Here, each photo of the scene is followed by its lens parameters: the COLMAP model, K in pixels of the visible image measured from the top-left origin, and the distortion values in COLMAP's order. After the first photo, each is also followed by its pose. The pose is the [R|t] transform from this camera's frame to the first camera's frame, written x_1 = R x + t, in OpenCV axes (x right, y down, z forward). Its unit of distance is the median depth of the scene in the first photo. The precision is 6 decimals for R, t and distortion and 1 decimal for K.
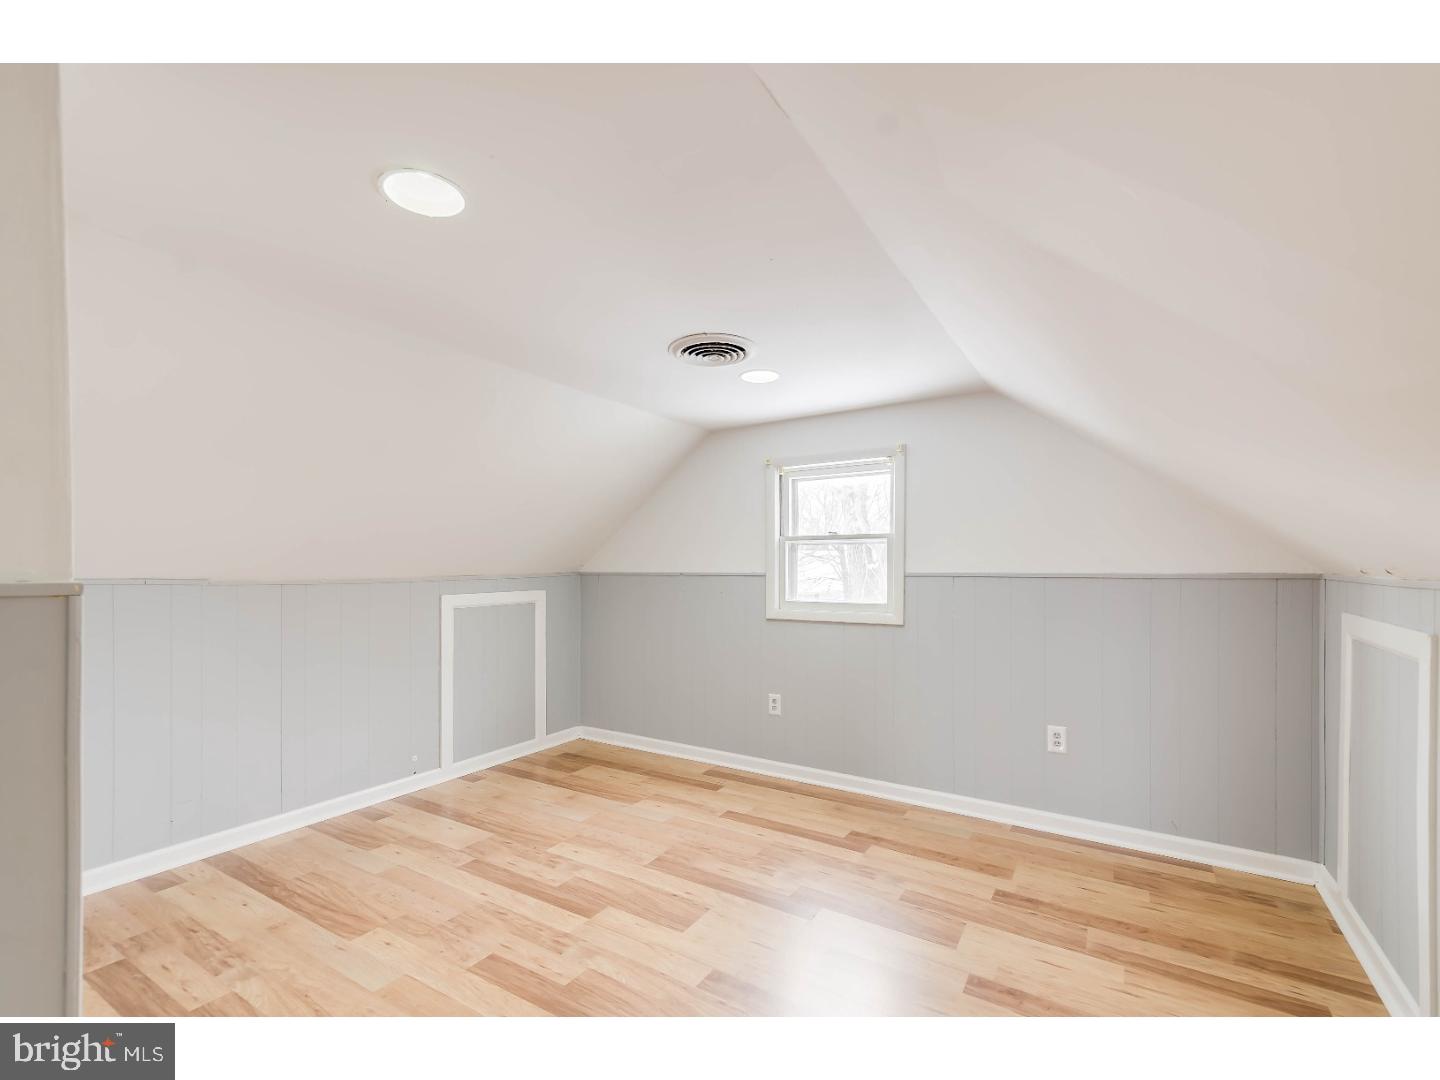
lens RADIAL K [[623.3, 0, 715.9], [0, 623.3, 547.4], [0, 0, 1]] dist [0.036423, -0.008053]
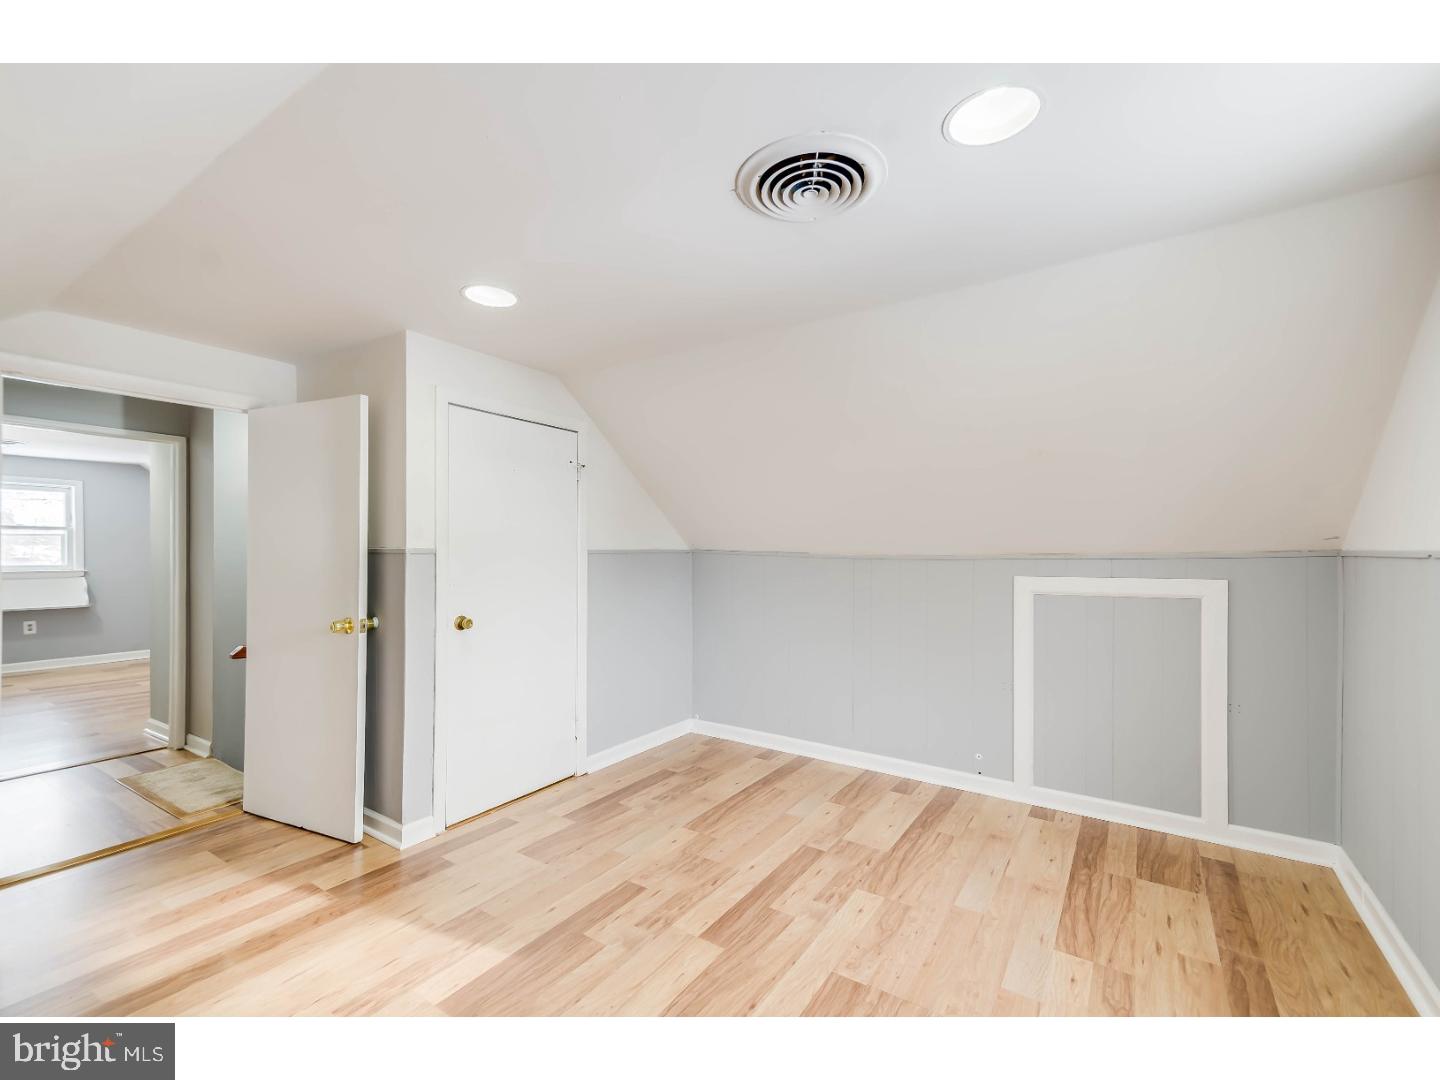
lens RADIAL K [[623.3, 0, 715.9], [0, 623.3, 547.4], [0, 0, 1]] dist [0.036423, -0.008053]
pose [[-0.020623, -0.003439, -0.999781, 0.496973], [0.036758, 0.999315, -0.004196, 0.032158], [0.999111, -0.036837, -0.020482, 0.766049]]
